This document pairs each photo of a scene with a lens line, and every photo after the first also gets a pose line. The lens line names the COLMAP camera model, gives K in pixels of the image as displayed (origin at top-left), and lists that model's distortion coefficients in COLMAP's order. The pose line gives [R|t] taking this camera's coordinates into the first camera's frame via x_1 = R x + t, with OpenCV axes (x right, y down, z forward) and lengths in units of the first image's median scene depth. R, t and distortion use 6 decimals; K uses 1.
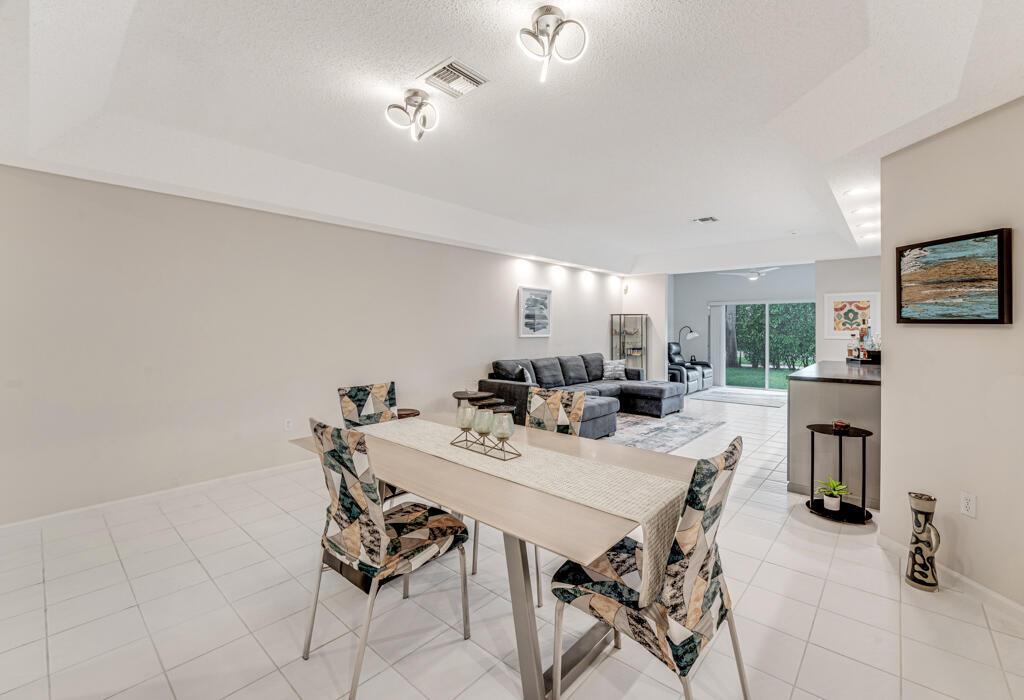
lens RADIAL K [[437.3, 0, 521.9], [0, 437.3, 331.5], [0, 0, 1]] dist [-0.025206, -0.000096]
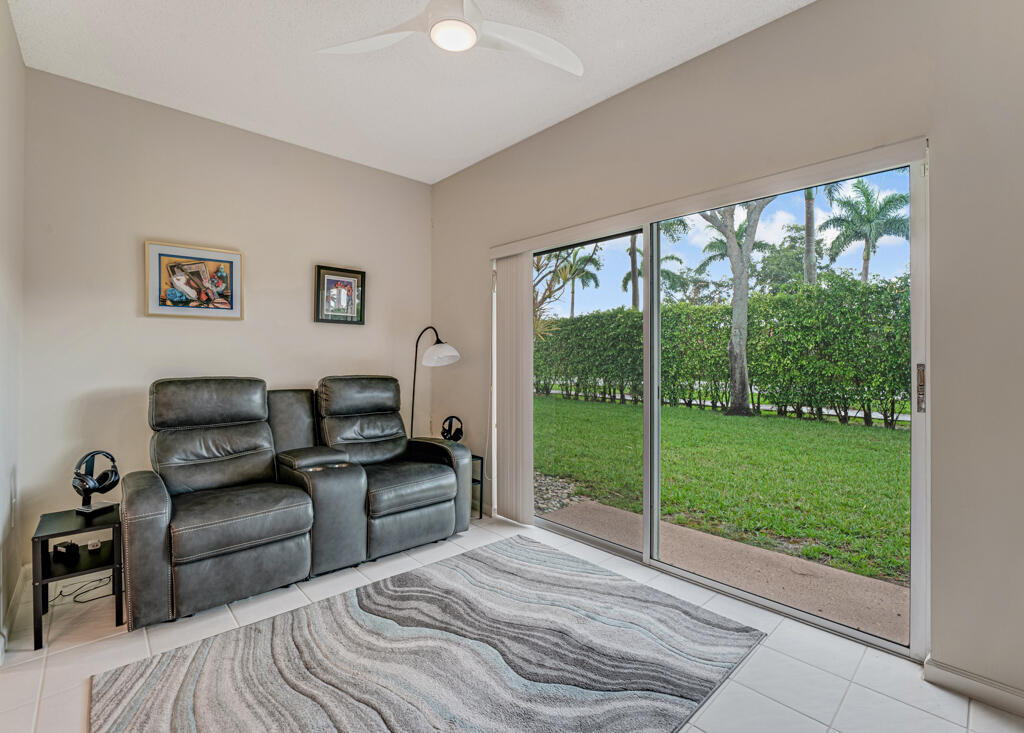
lens RADIAL K [[462.8, 0, 515.1], [0, 462.8, 350.0], [0, 0, 1]] dist [-0.043630, -0.000022]
pose [[0.995215, 0.002055, -0.097689, 0.732470], [-0.004043, 0.999789, -0.020162, 0.019905], [0.097627, 0.020460, 0.995013, 1.033952]]
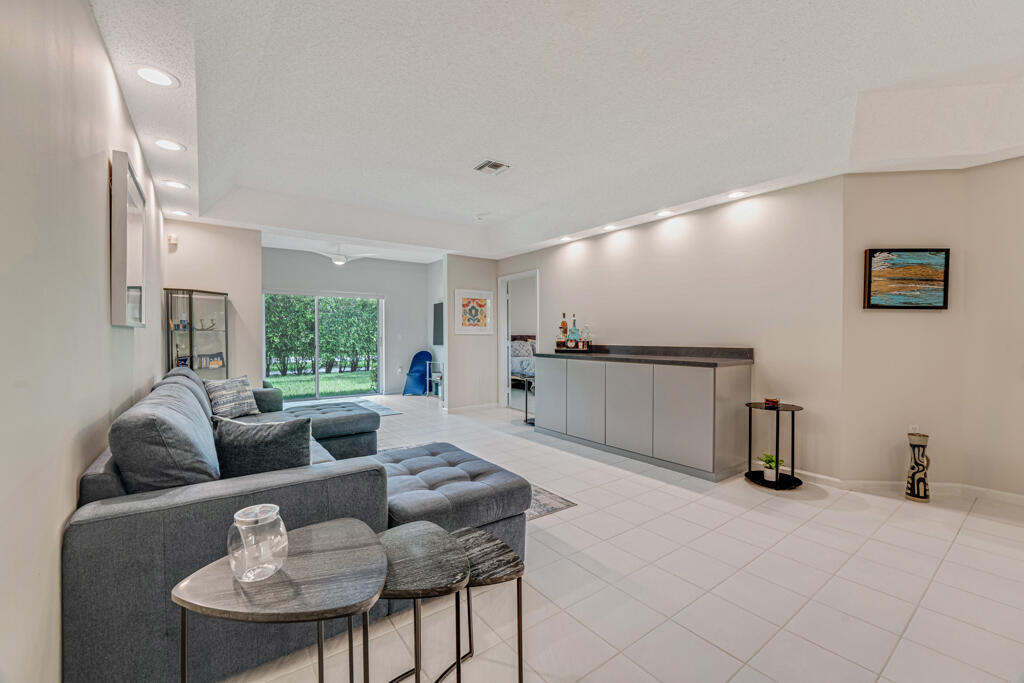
lens RADIAL K [[420.4, 0, 512.0], [0, 420.4, 341.5], [0, 0, 1]] dist [-0.023463, 0.000251]
pose [[0.216823, -0.013499, 0.976118, -0.205888], [0.005580, 0.999905, 0.012588, 0.021343], [-0.976195, 0.002717, 0.216878, 0.659483]]
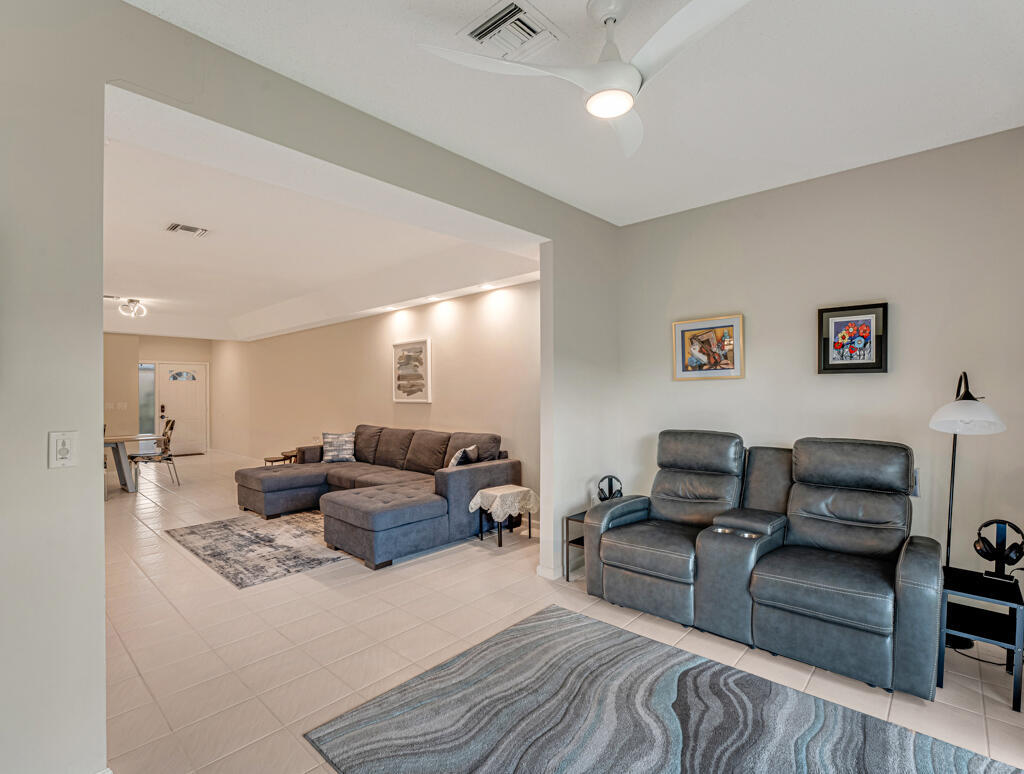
lens RADIAL K [[489.7, 0, 531.3], [0, 489.7, 375.1], [0, 0, 1]] dist [-0.021871, -0.000002]
pose [[-0.004522, -0.031576, -0.999491, 0.938442], [0.010686, 0.999443, -0.031623, -0.006458], [0.999933, -0.010824, -0.004182, 1.231874]]
